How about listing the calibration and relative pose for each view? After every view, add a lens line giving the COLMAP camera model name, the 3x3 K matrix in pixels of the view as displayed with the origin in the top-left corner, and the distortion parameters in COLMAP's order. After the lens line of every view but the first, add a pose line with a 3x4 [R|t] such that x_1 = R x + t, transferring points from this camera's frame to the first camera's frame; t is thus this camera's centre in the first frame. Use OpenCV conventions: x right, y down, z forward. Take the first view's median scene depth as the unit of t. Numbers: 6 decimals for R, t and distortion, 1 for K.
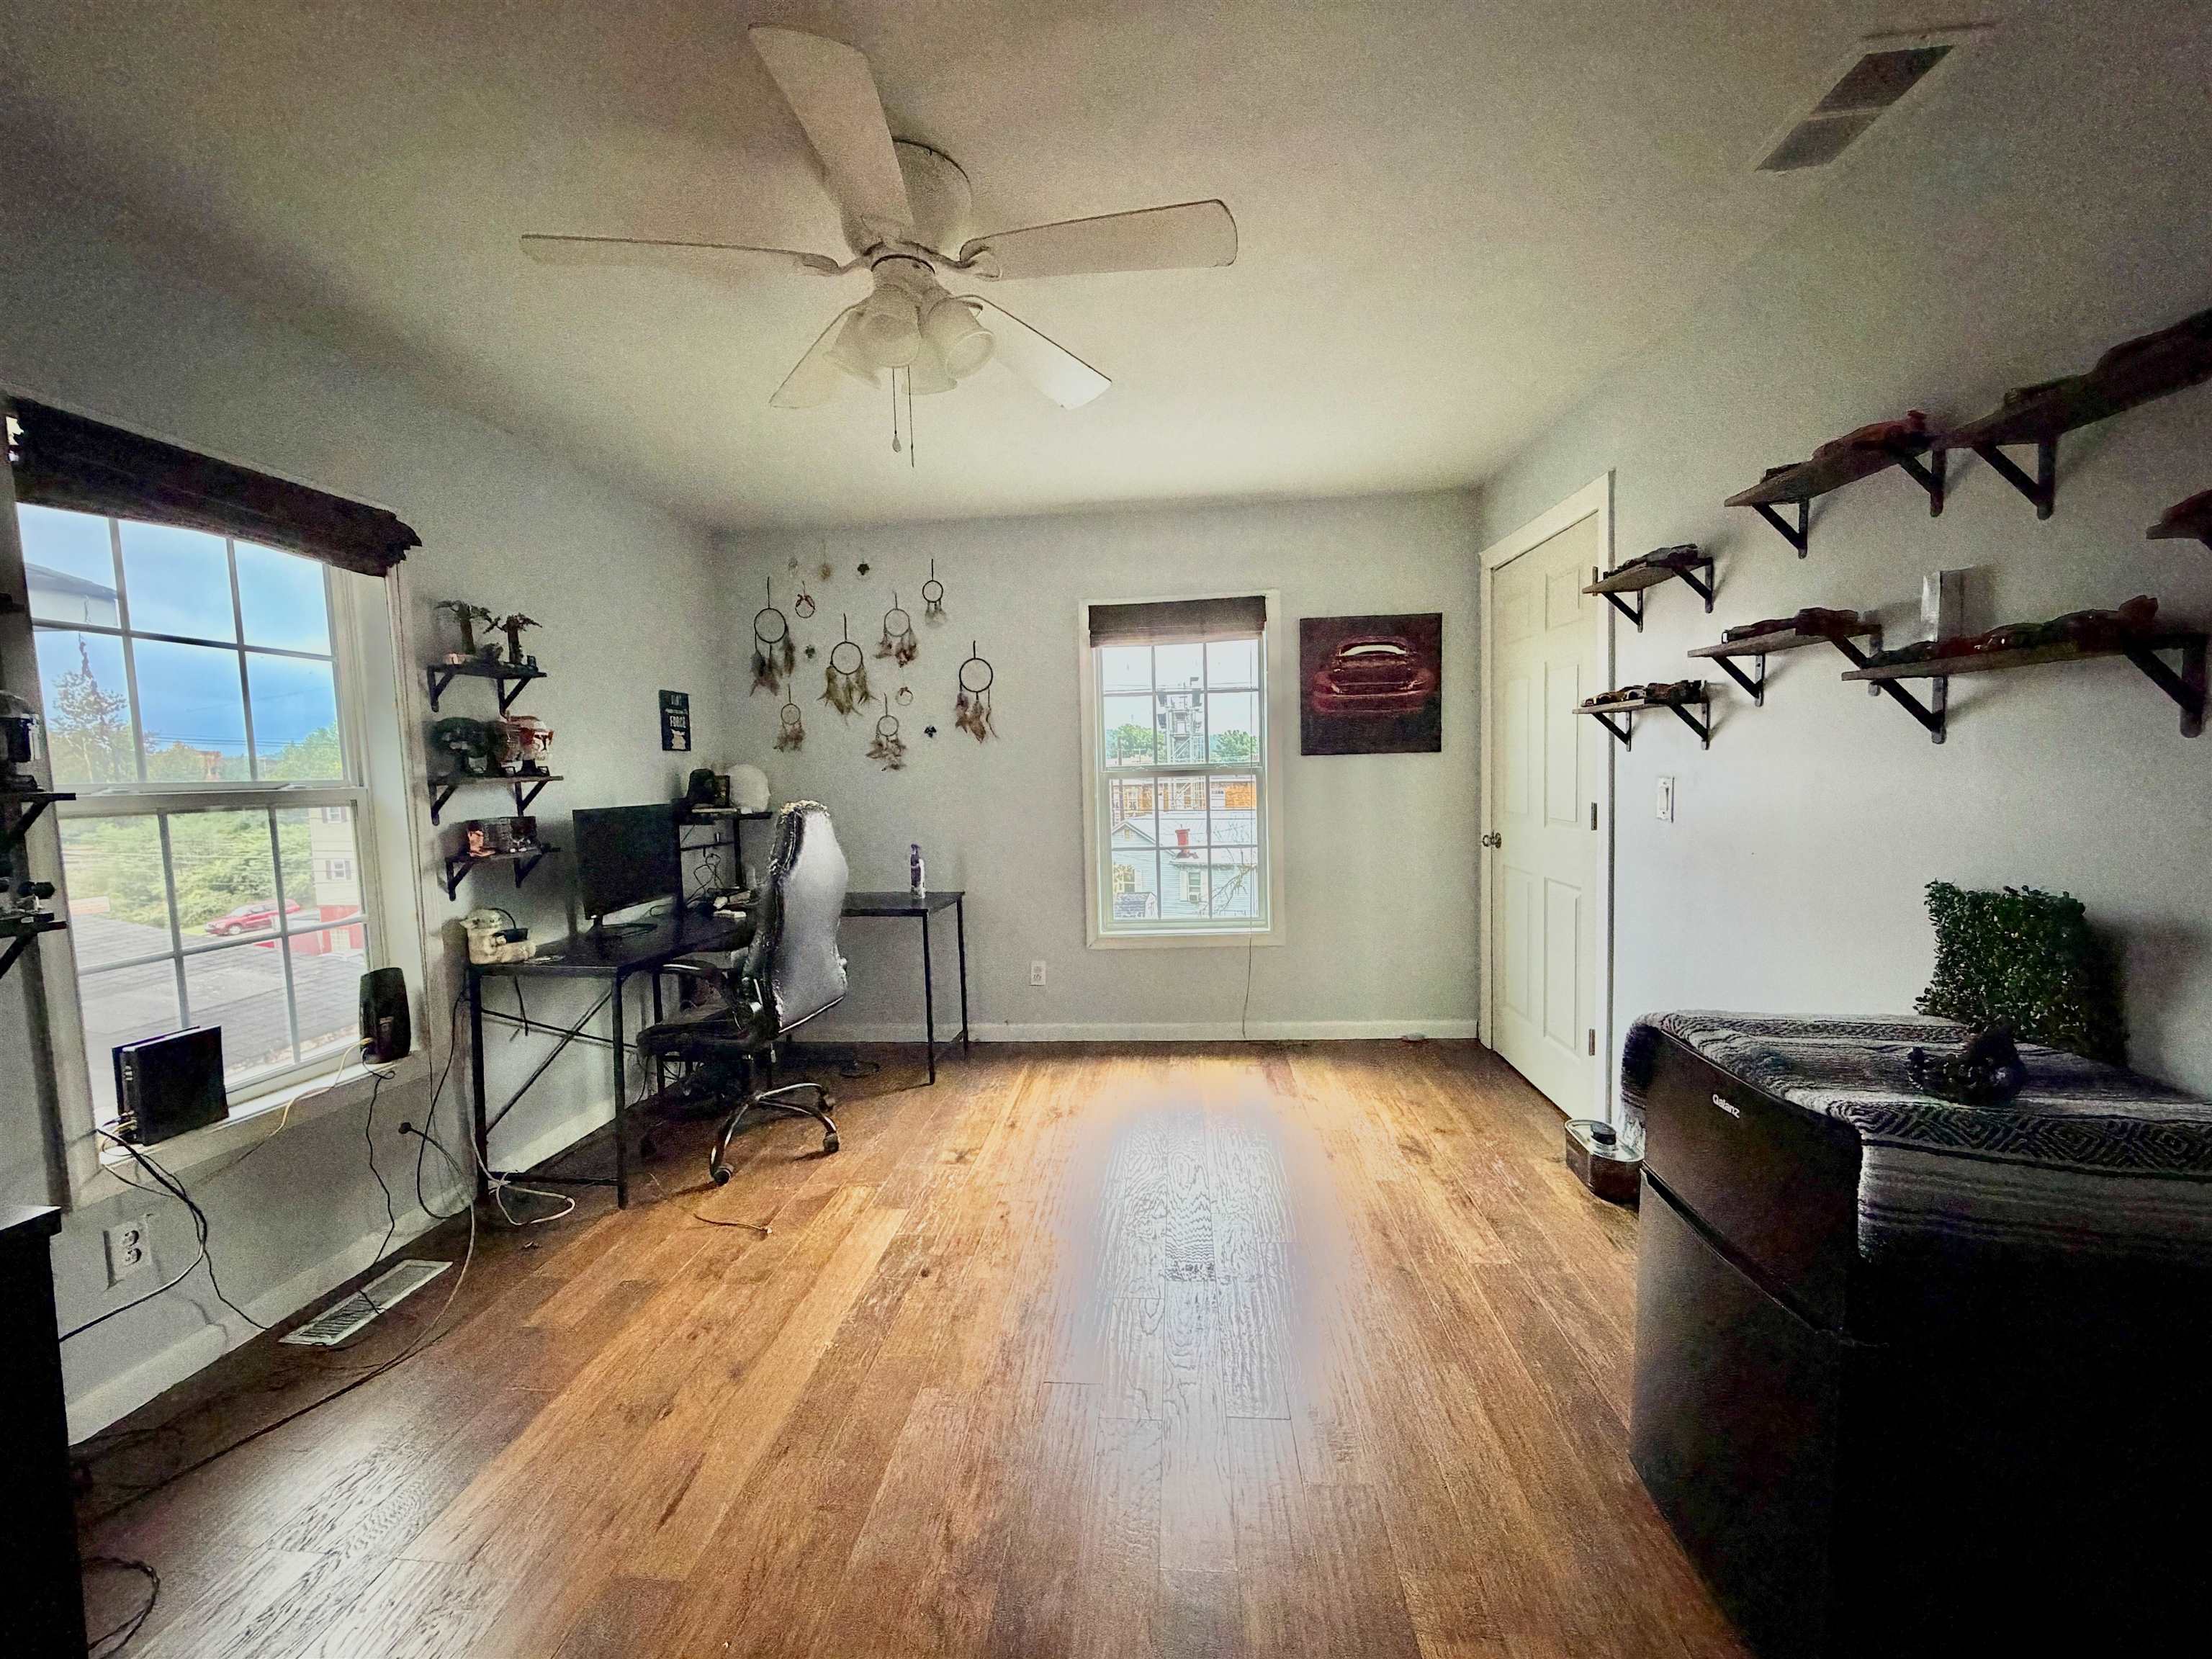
lens RADIAL K [[879.8, 0, 1100.9], [0, 879.8, 833.7], [0, 0, 1]] dist [-0.000953, 0.000425]
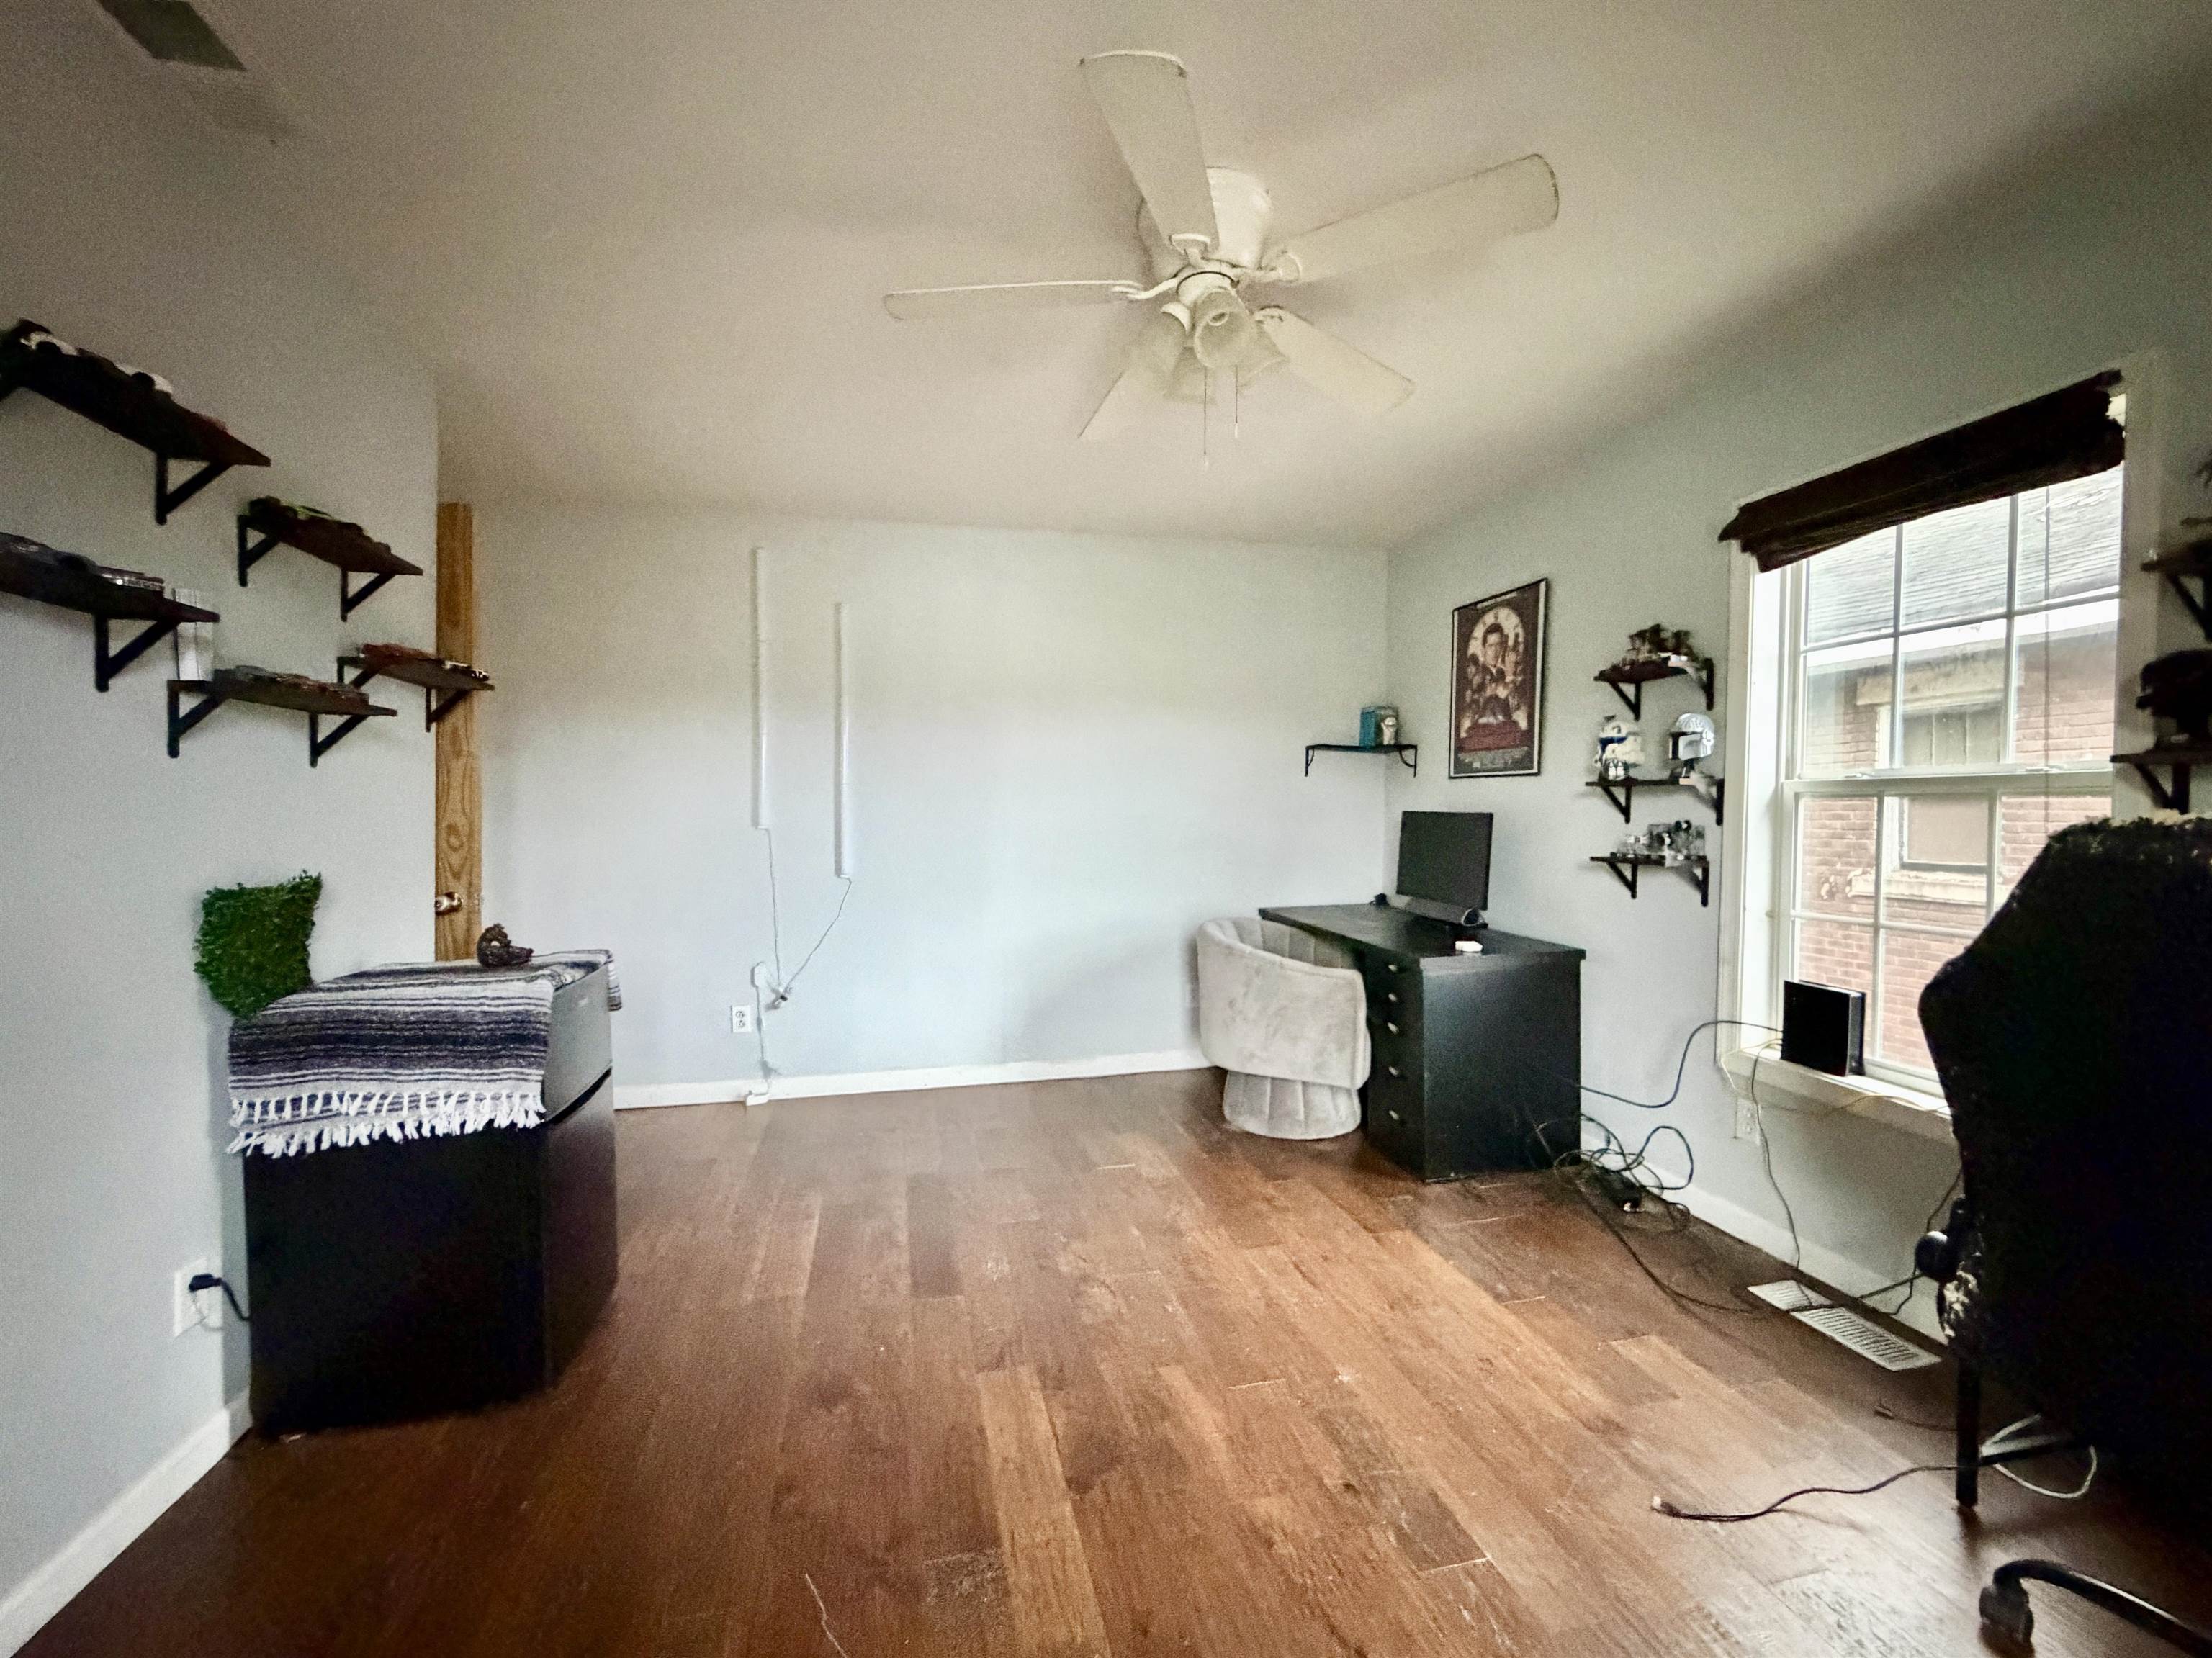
lens RADIAL K [[879.8, 0, 1104.3], [0, 879.8, 826.8], [0, 0, 1]] dist [-0.000953, 0.000425]
pose [[-0.949778, 0.032179, -0.311266, 0.180408], [0.001544, 0.995168, 0.098172, -0.083262], [0.312921, 0.092762, -0.945238, 1.673300]]
